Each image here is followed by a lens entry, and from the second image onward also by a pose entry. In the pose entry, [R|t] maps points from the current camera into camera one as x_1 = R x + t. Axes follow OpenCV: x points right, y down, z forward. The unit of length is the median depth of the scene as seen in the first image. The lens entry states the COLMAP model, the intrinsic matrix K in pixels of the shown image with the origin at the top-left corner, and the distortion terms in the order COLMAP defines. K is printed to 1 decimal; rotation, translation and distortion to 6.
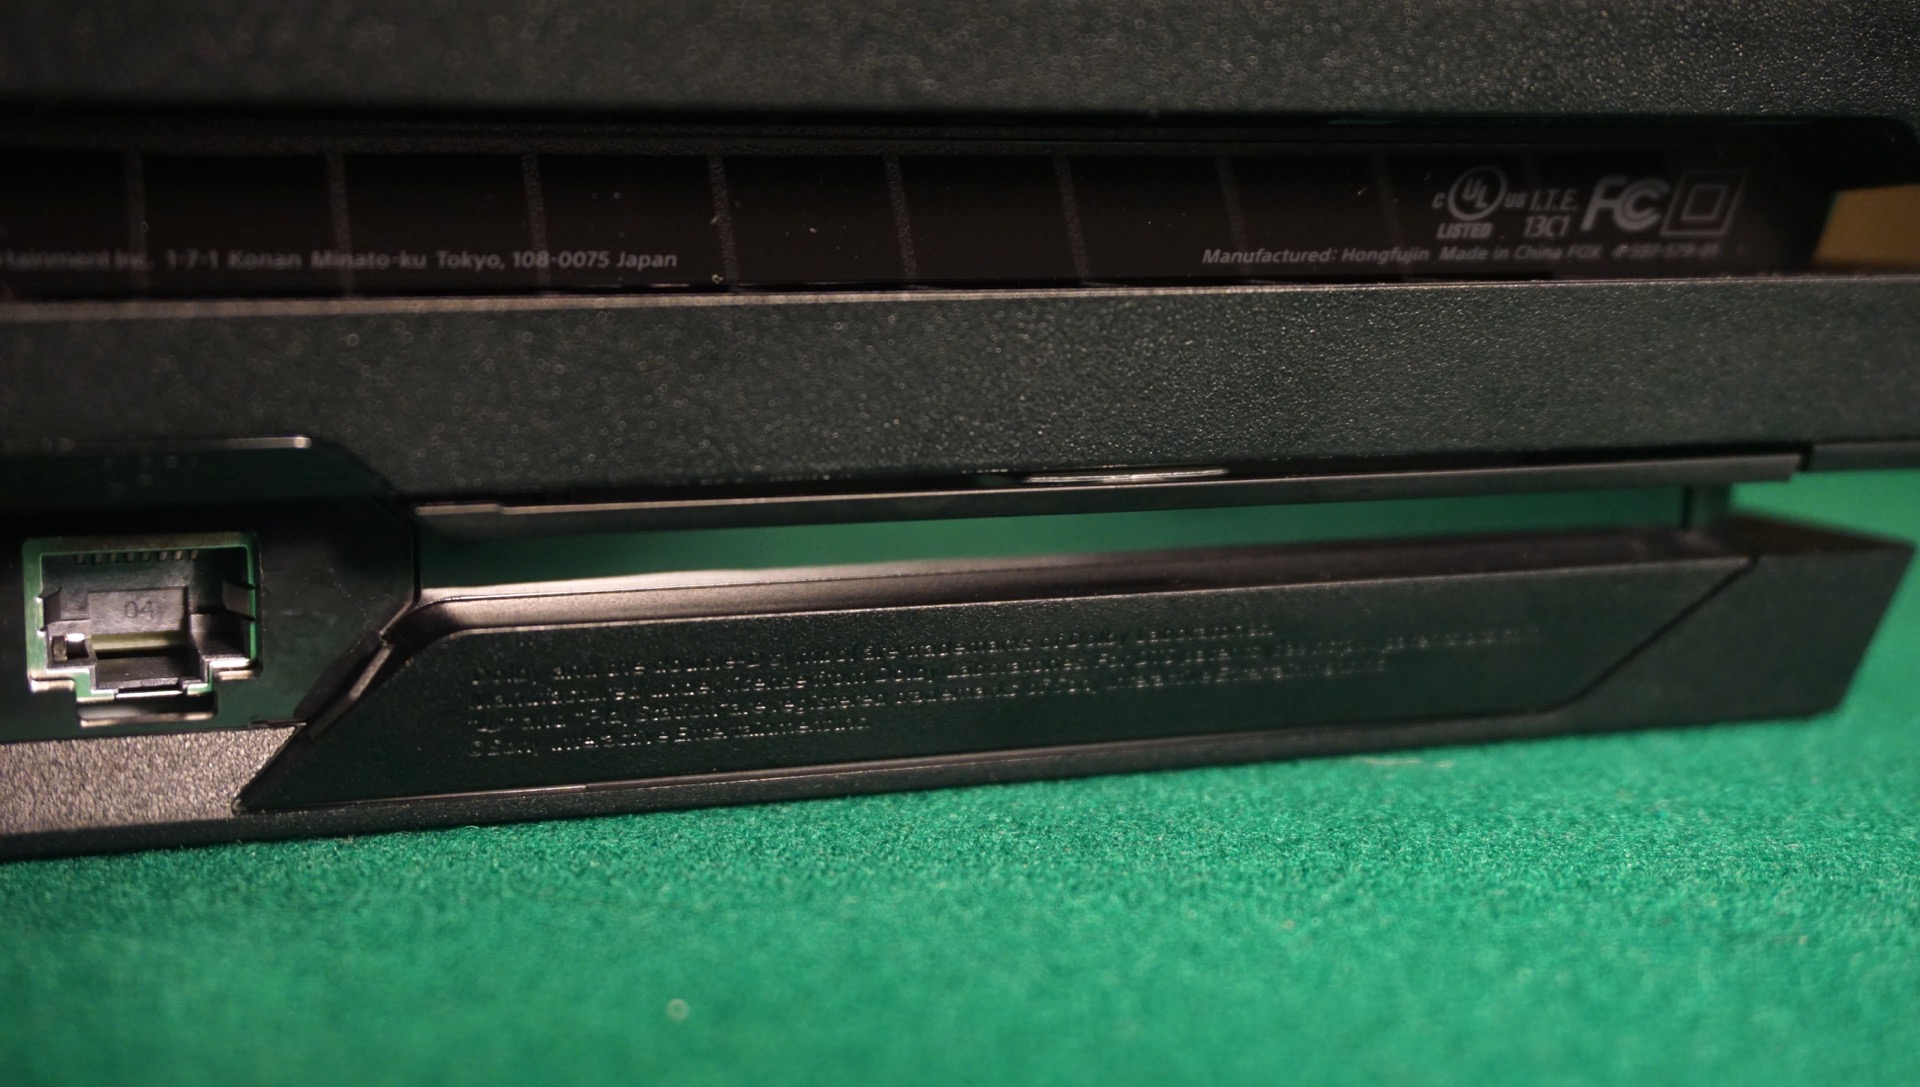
lens RADIAL K [[2626.1, 0, 958.8], [0, 2626.1, 543.2], [0, 0, 1]] dist [0.032326, 0.000000]
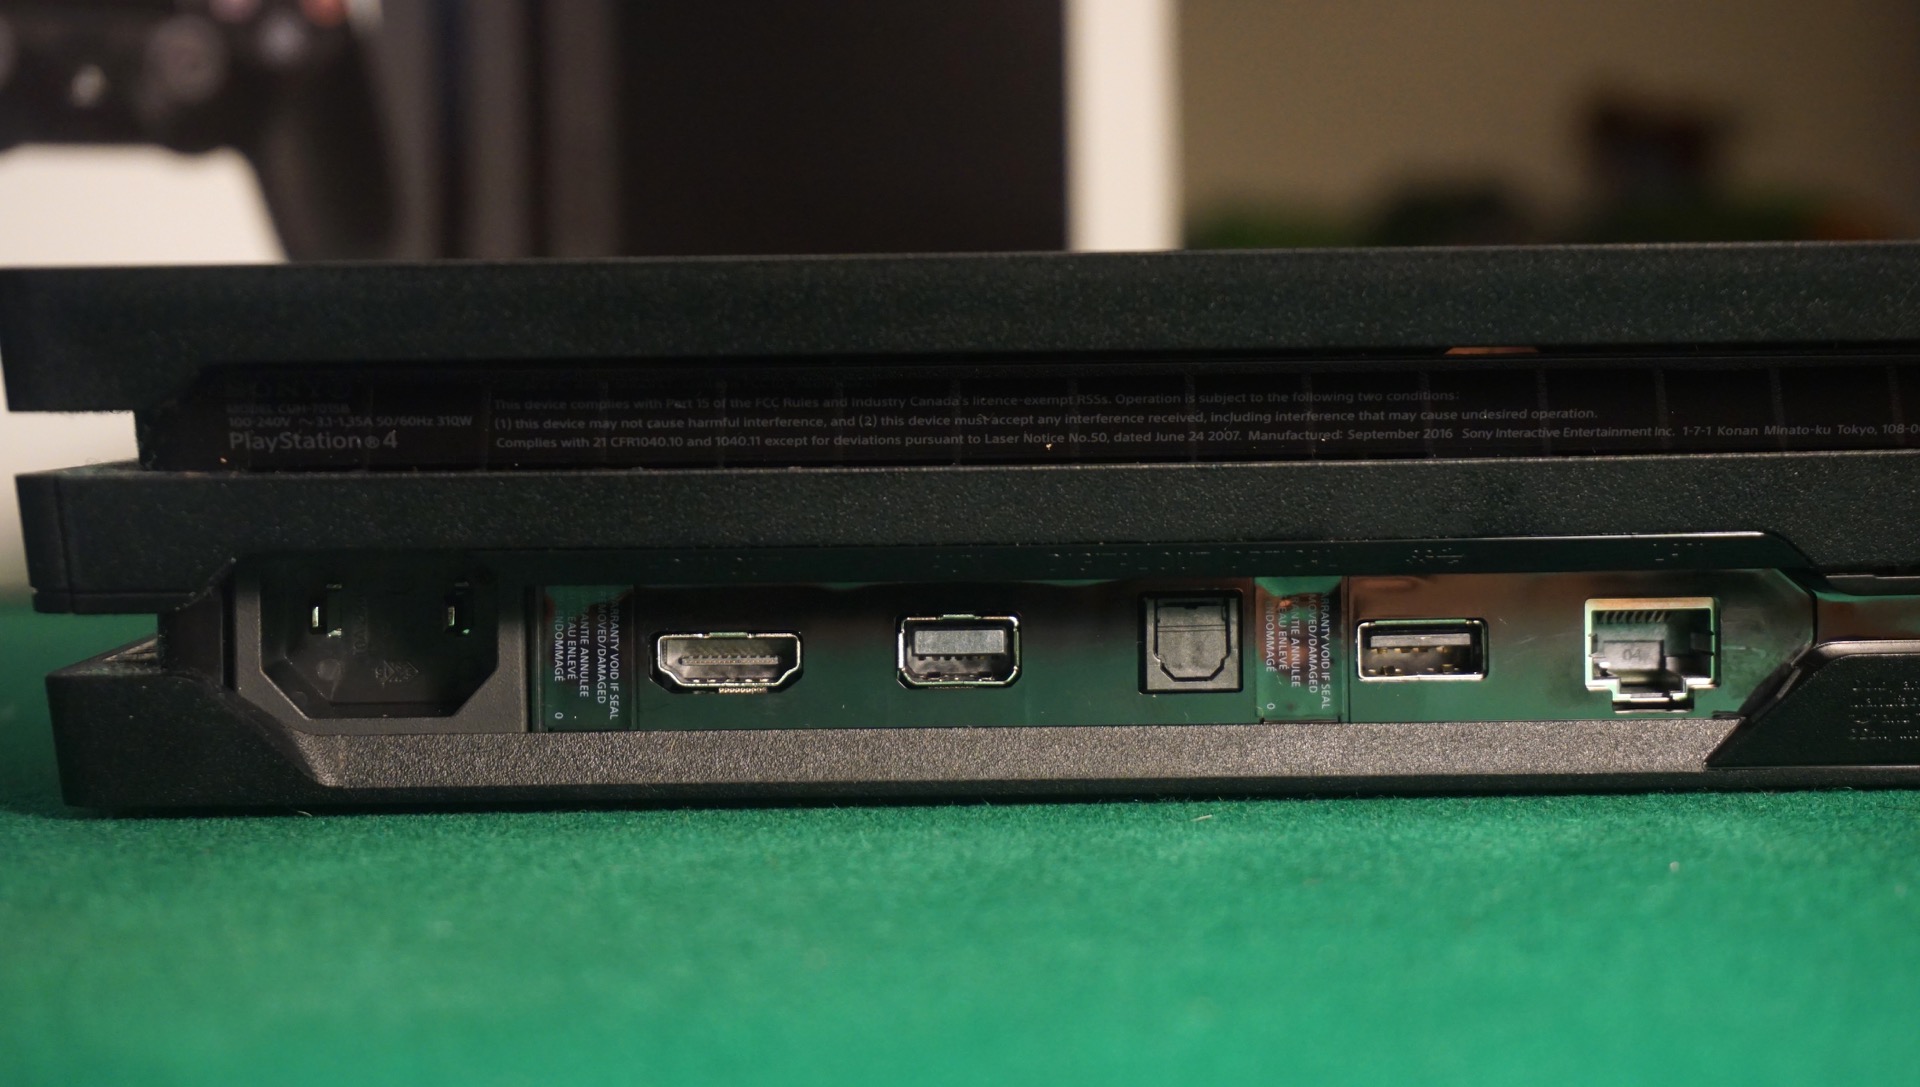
lens RADIAL K [[4259.2, 0, 959.9], [0, 4259.2, 541.6], [0, 0, 1]] dist [-0.026459, 0.000000]
pose [[0.946673, -0.005056, -0.322158, 0.137531], [-0.026148, 0.995373, -0.092459, 0.216697], [0.321135, 0.095952, 0.942160, -1.636839]]
